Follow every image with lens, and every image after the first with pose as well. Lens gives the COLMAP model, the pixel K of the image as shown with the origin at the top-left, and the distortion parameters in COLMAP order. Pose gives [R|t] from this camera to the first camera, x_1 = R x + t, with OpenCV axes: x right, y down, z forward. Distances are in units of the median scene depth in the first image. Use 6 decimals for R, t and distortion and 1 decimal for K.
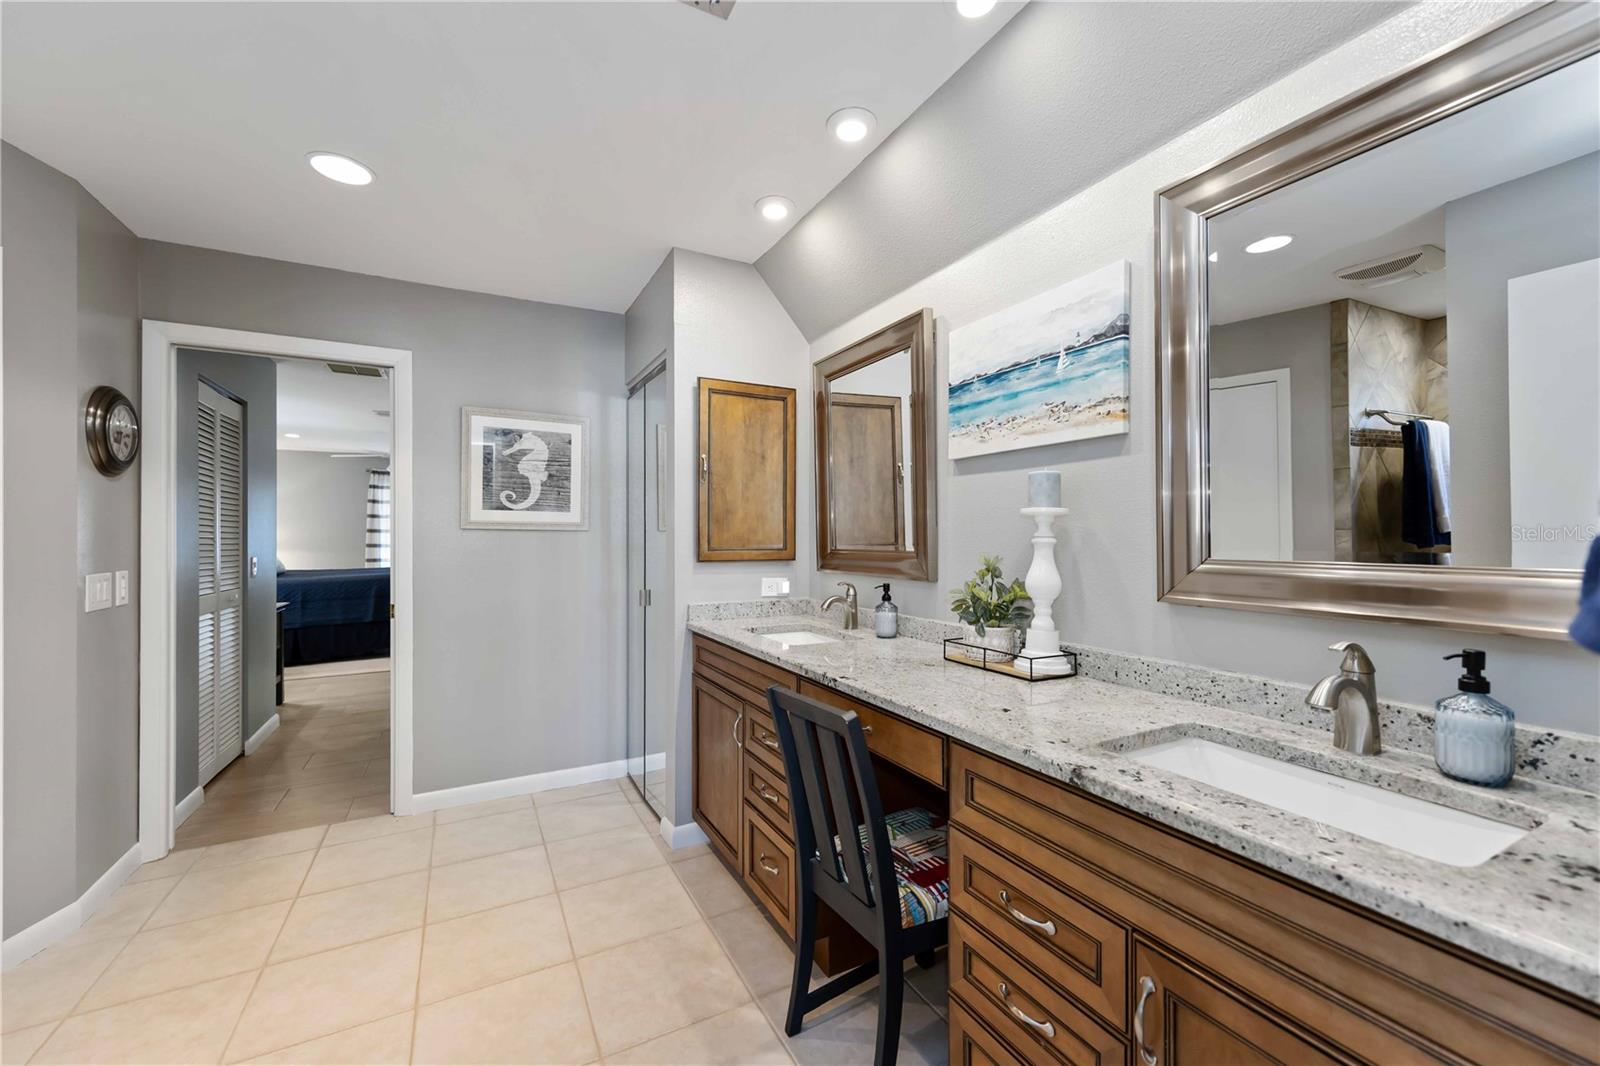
lens RADIAL K [[613.4, 0, 798.0], [0, 613.4, 535.0], [0, 0, 1]] dist [0.001484, -0.000023]
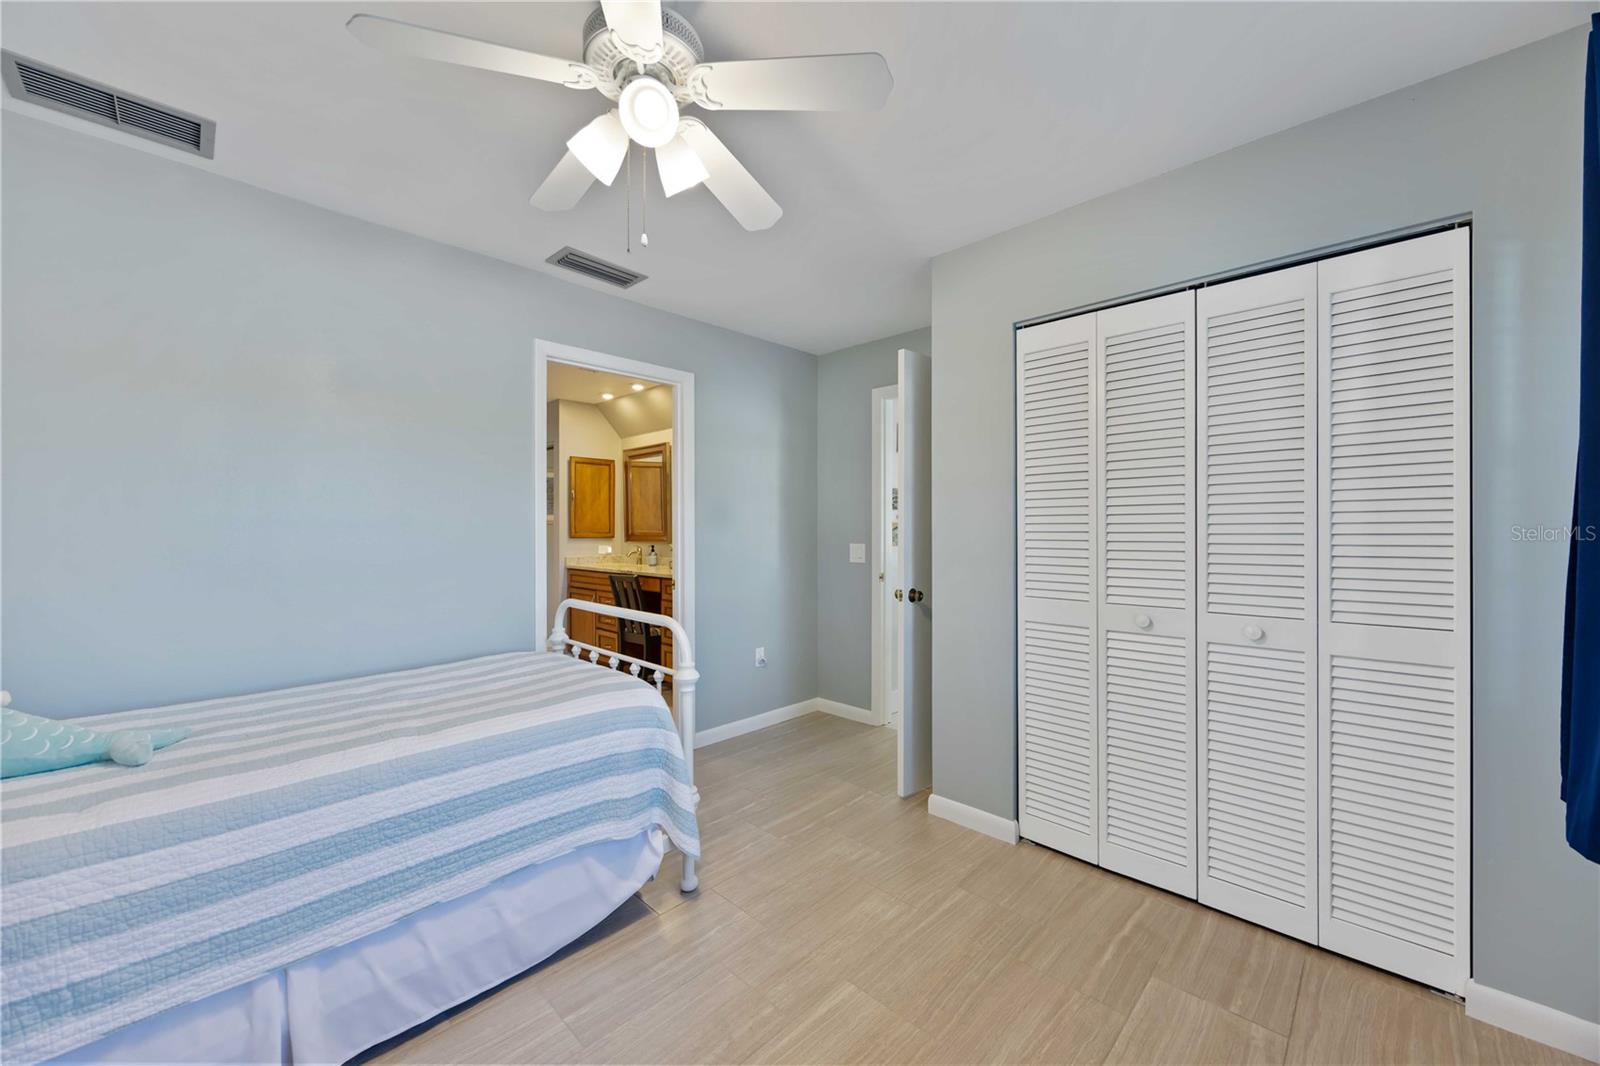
lens RADIAL K [[613.4, 0, 801.9], [0, 613.4, 534.5], [0, 0, 1]] dist [0.001484, -0.000023]
pose [[0.950184, -0.000900, 0.311688, -0.056213], [-0.002800, 0.999931, 0.011423, 0.003248], [-0.311677, -0.011727, 0.950116, -1.421314]]
